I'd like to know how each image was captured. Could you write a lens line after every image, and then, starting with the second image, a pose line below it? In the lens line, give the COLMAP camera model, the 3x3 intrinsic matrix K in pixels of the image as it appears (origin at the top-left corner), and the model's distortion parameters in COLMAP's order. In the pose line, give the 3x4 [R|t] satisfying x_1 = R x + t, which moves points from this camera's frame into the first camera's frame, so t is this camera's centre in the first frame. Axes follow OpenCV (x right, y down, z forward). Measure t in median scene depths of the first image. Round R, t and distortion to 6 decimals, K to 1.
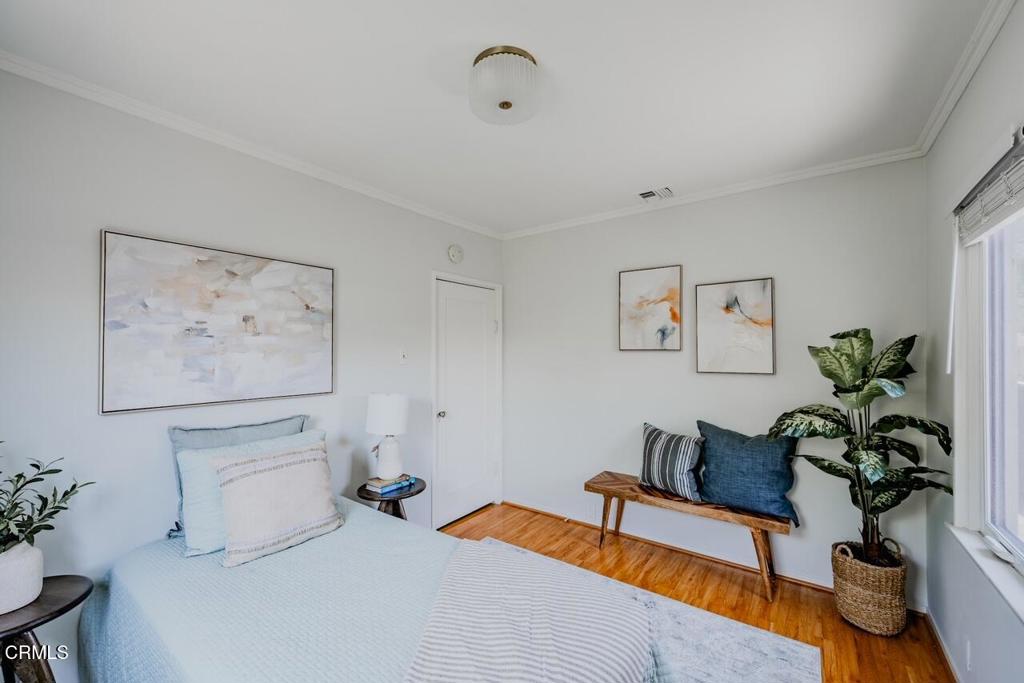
lens RADIAL K [[402.7, 0, 505.2], [0, 402.7, 345.4], [0, 0, 1]] dist [0.001976, -0.000419]
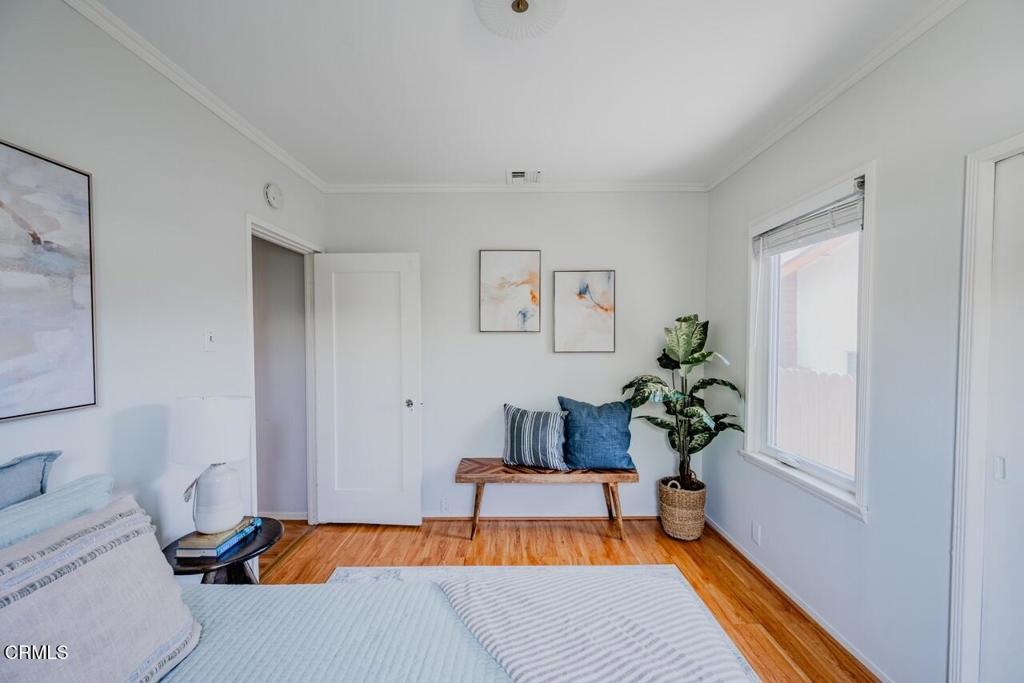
lens RADIAL K [[402.7, 0, 501.8], [0, 402.7, 345.9], [0, 0, 1]] dist [0.001976, -0.000419]
pose [[0.808672, -0.014089, 0.588090, -0.299935], [-0.007980, 0.999358, 0.034915, 0.014667], [-0.588205, -0.032928, 0.808041, 0.233132]]
